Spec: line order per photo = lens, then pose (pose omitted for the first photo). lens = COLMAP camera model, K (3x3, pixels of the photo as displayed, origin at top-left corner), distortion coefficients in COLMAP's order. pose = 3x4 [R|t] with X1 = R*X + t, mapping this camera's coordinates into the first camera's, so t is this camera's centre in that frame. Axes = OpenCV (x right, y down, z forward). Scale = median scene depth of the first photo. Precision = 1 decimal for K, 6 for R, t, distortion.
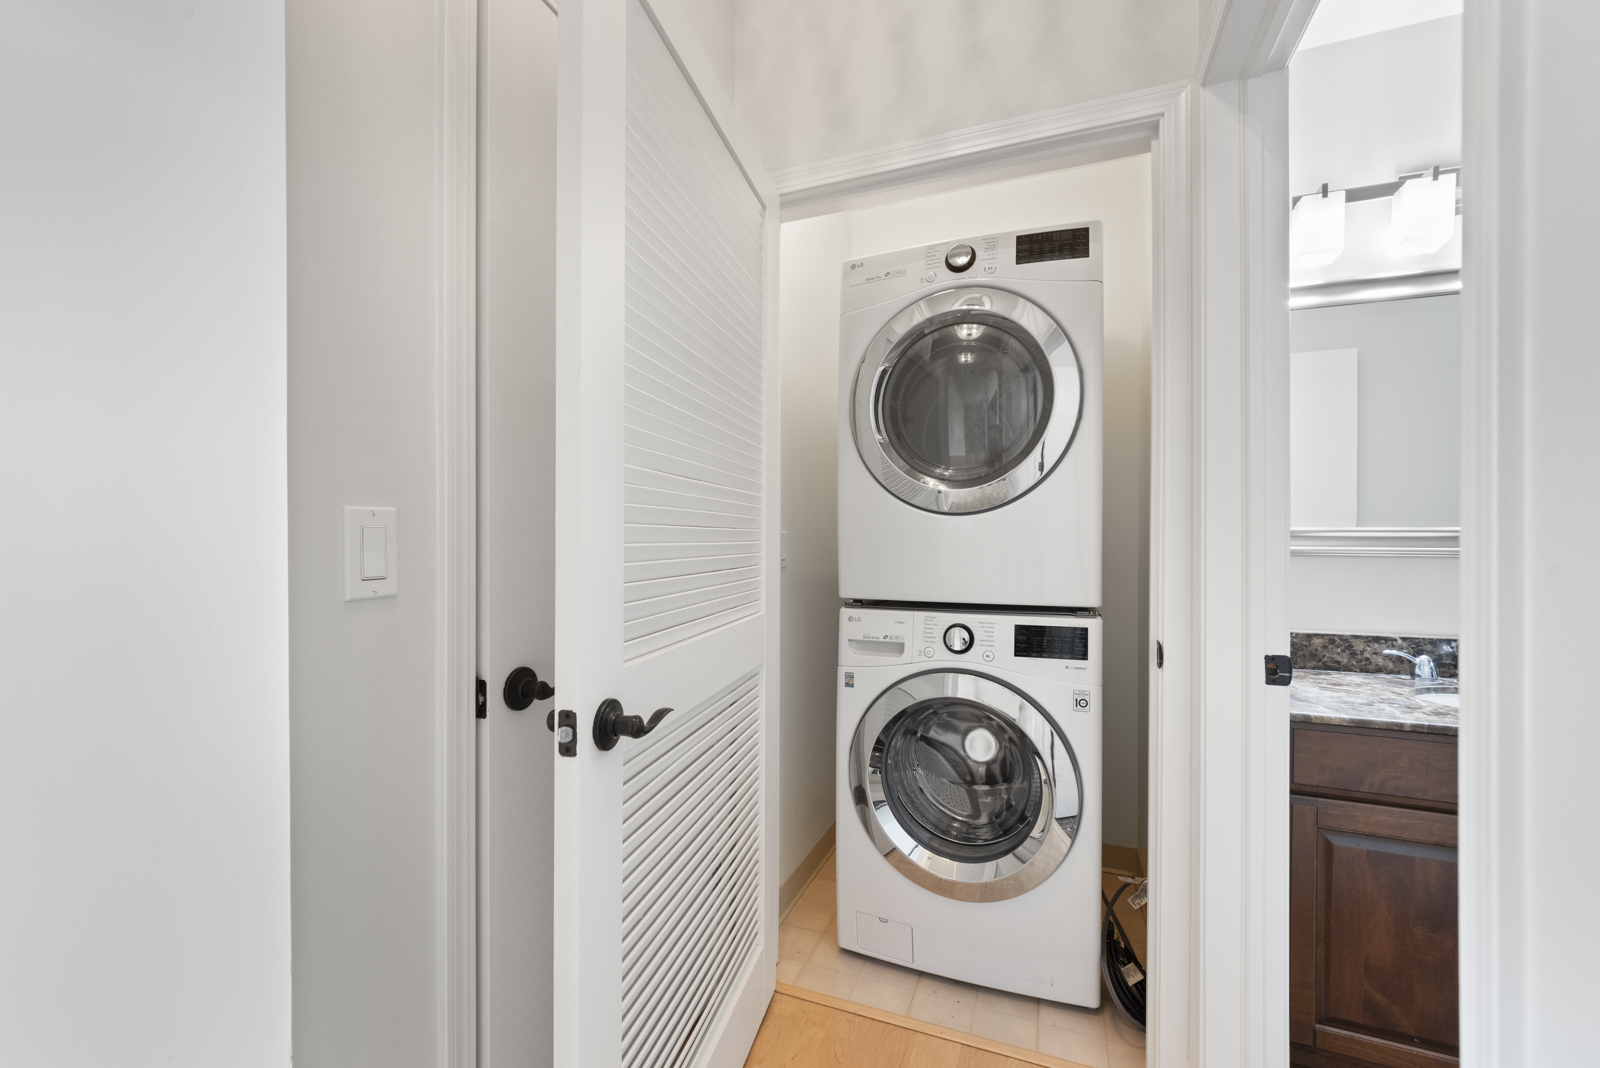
lens RADIAL K [[641.7, 0, 800.0], [0, 641.7, 534.0], [0, 0, 1]] dist [0.000093, 0.000060]
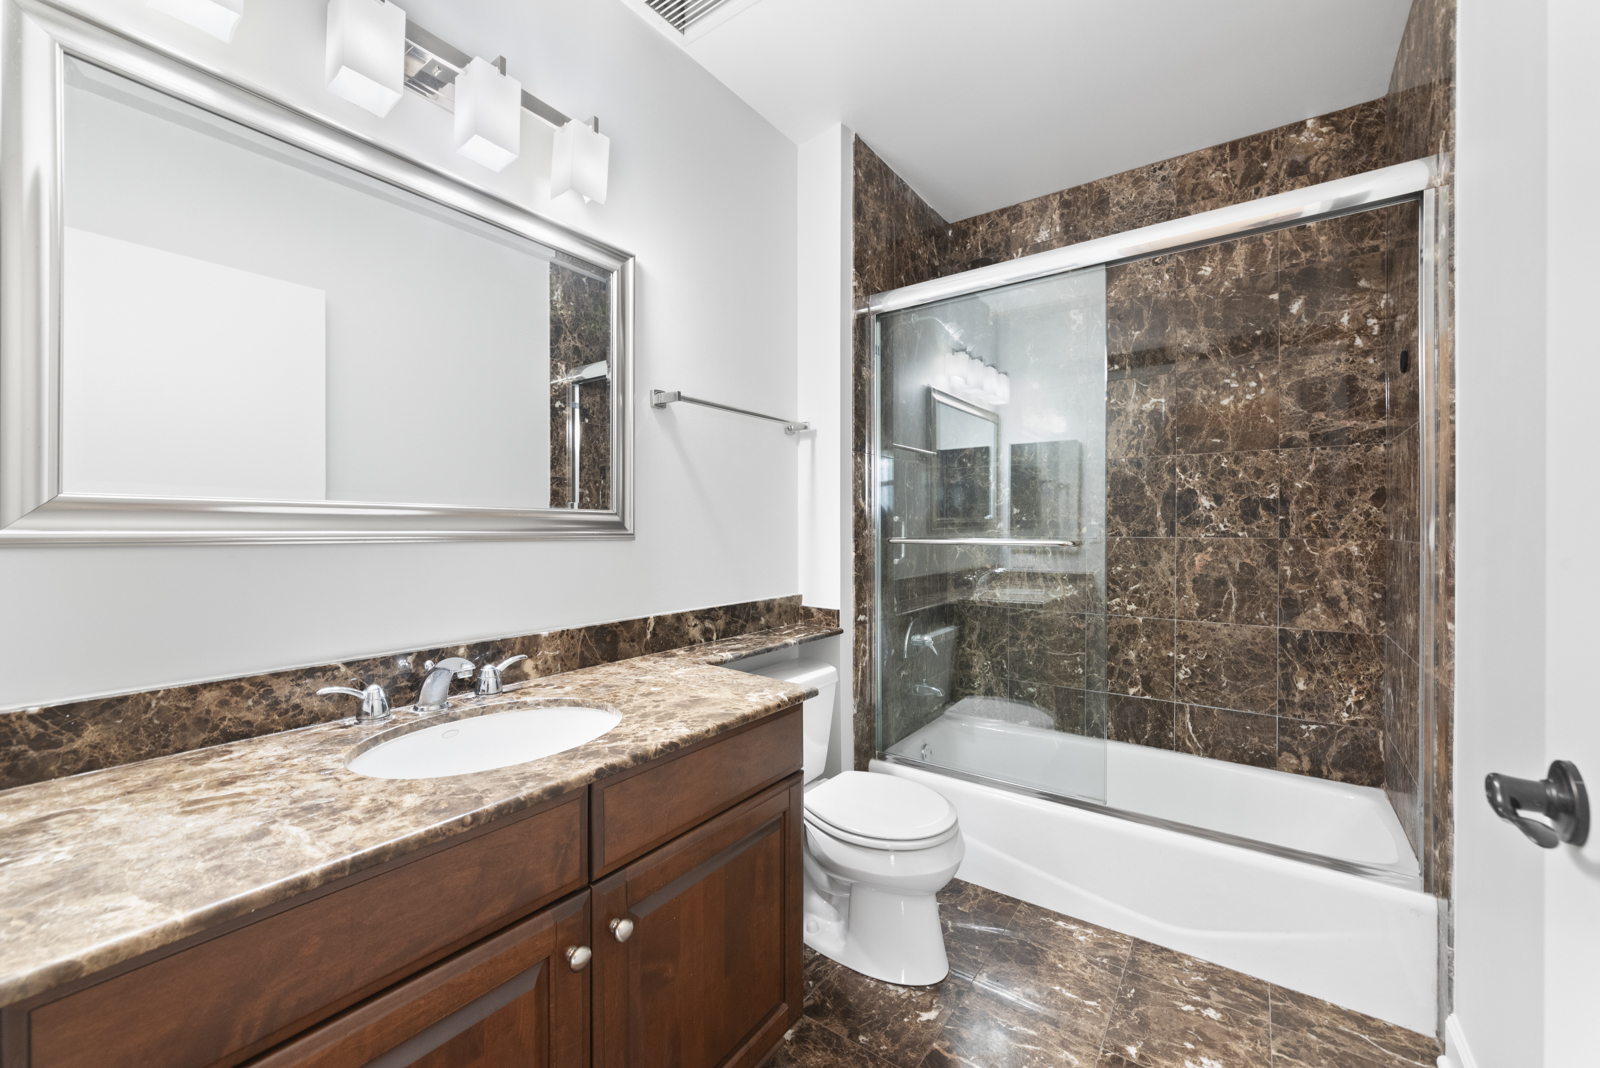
lens RADIAL K [[641.7, 0, 800.0], [0, 641.7, 534.0], [0, 0, 1]] dist [0.000093, 0.000060]
pose [[0.248417, -0.007279, 0.968626, 0.403136], [-0.003980, 0.999956, 0.008535, 0.018445], [-0.968645, -0.005976, 0.248377, 0.370217]]
